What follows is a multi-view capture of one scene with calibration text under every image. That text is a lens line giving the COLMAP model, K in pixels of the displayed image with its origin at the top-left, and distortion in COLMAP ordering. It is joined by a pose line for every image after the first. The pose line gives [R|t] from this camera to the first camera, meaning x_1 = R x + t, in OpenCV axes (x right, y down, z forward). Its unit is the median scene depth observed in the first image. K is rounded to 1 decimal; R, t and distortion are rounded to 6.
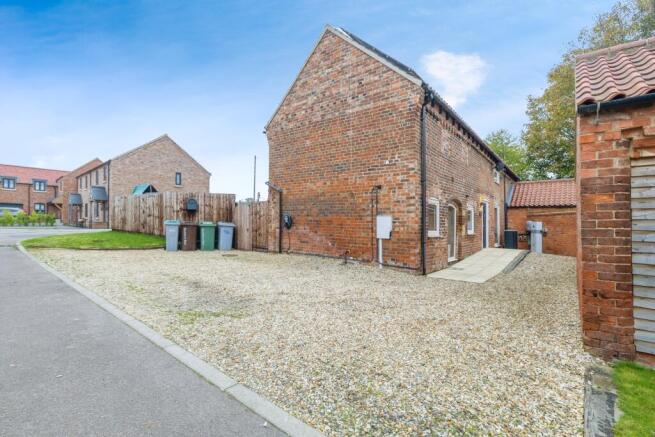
lens RADIAL K [[288.1, 0, 318.9], [0, 288.1, 214.1], [0, 0, 1]] dist [-0.000999, -0.000198]
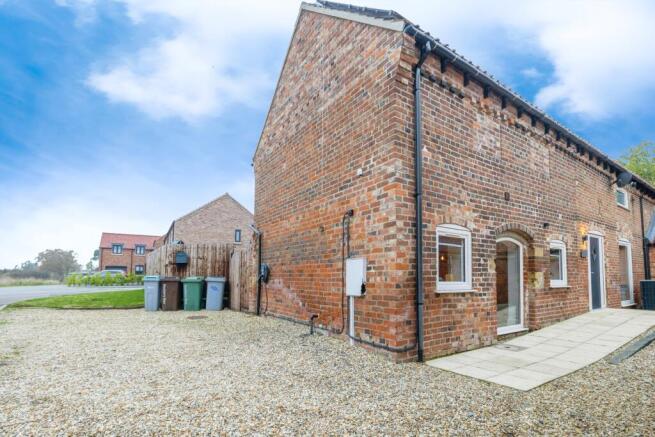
lens RADIAL K [[295.3, 0, 327.5], [0, 295.3, 263.4], [0, 0, 1]] dist [-0.000570, -0.000062]
pose [[0.959663, -0.036299, -0.278799, 0.300980], [0.030834, 0.999237, -0.023964, 0.025848], [0.279456, 0.014401, 0.960050, 0.335664]]
